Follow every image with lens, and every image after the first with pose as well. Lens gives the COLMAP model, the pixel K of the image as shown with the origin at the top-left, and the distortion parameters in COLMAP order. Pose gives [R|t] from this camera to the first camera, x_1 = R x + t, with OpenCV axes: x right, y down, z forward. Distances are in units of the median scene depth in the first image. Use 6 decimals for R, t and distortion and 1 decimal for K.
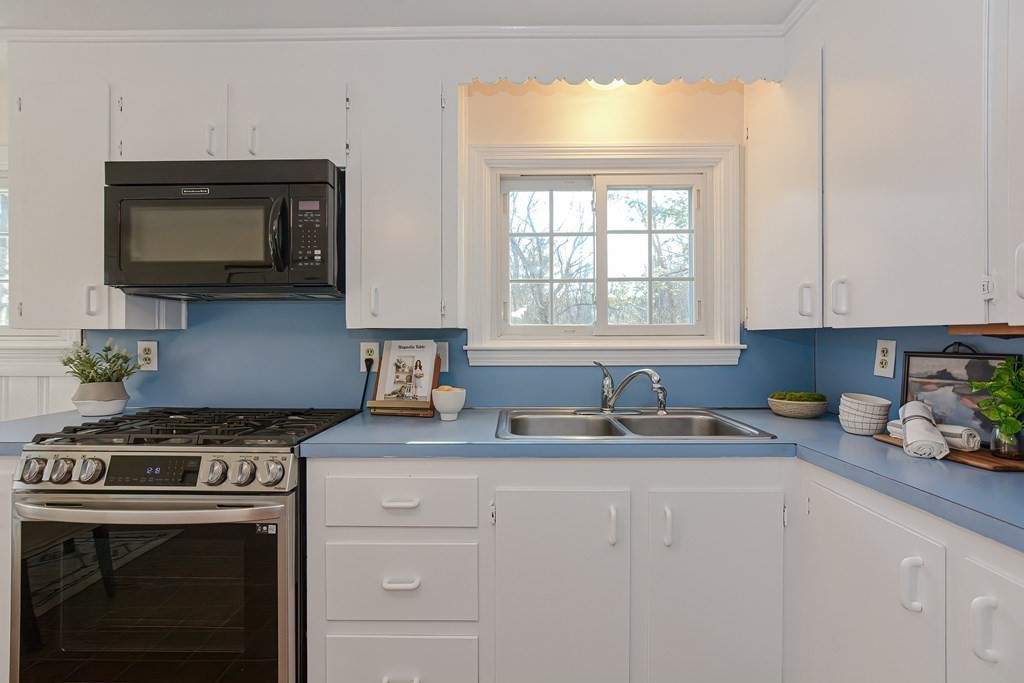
lens RADIAL K [[499.7, 0, 508.5], [0, 499.7, 335.5], [0, 0, 1]] dist [-0.003091, 0.000114]
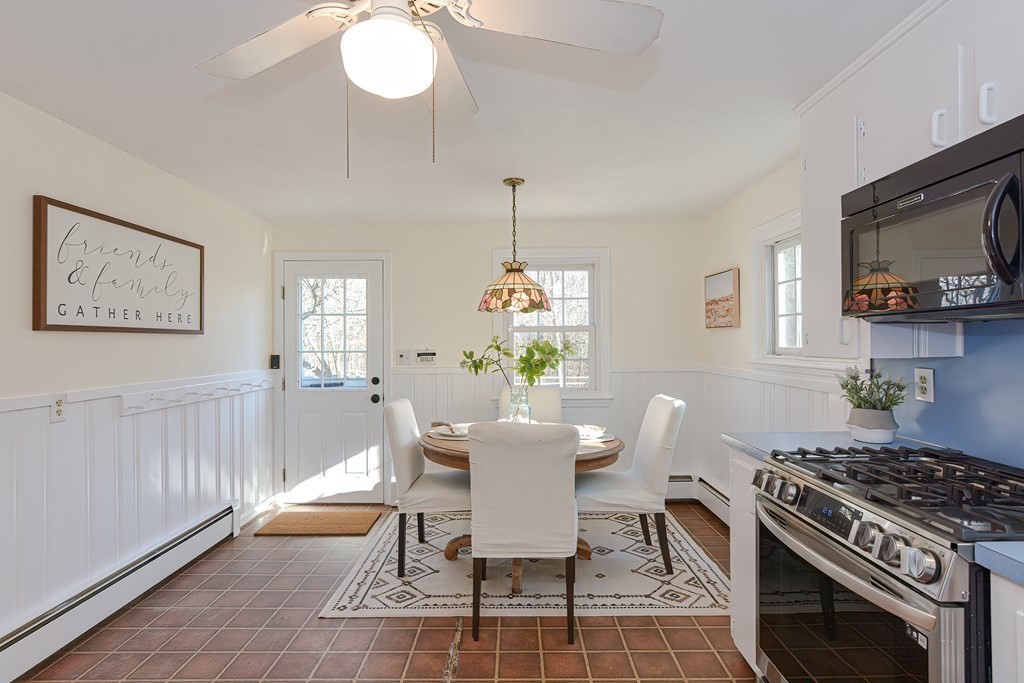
lens RADIAL K [[514.1, 0, 514.9], [0, 514.1, 341.5], [0, 0, 1]] dist [-0.001457, 0.000117]
pose [[0.025181, -0.001465, -0.999682, 0.217997], [0.010629, 0.999943, -0.001198, -0.052352], [0.999626, -0.010595, 0.025195, 0.284819]]
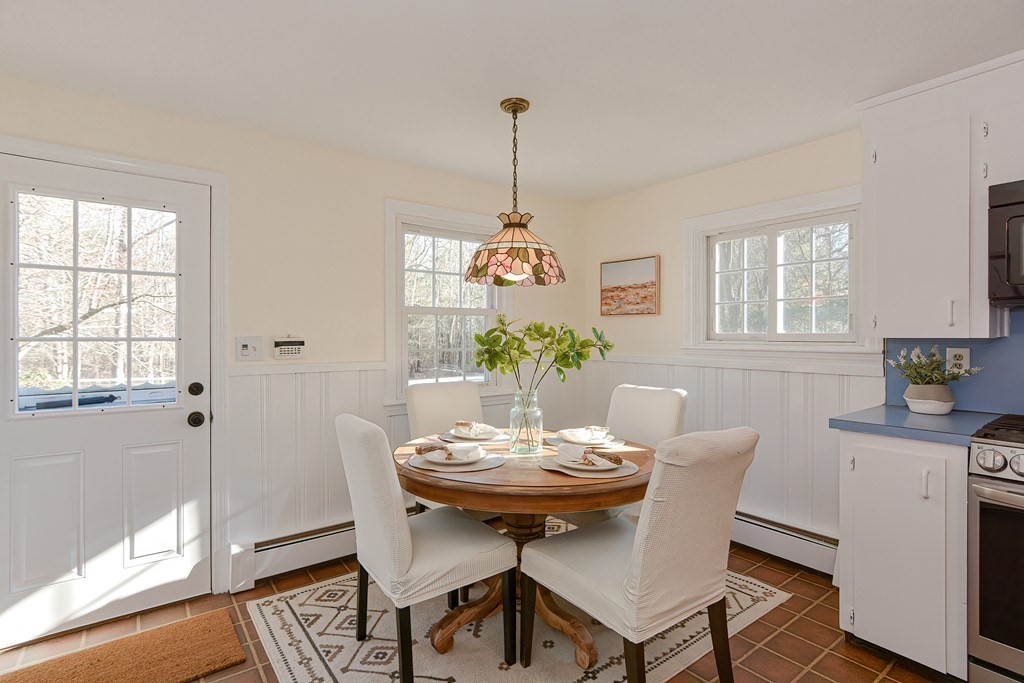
lens RADIAL K [[501.5, 0, 511.3], [0, 501.5, 337.2], [0, 0, 1]] dist [-0.002792, -0.000141]
pose [[0.625638, 0.002288, -0.780110, -0.577659], [0.003782, 0.999975, 0.005966, -0.025413], [0.780105, -0.006682, 0.625613, -0.483073]]
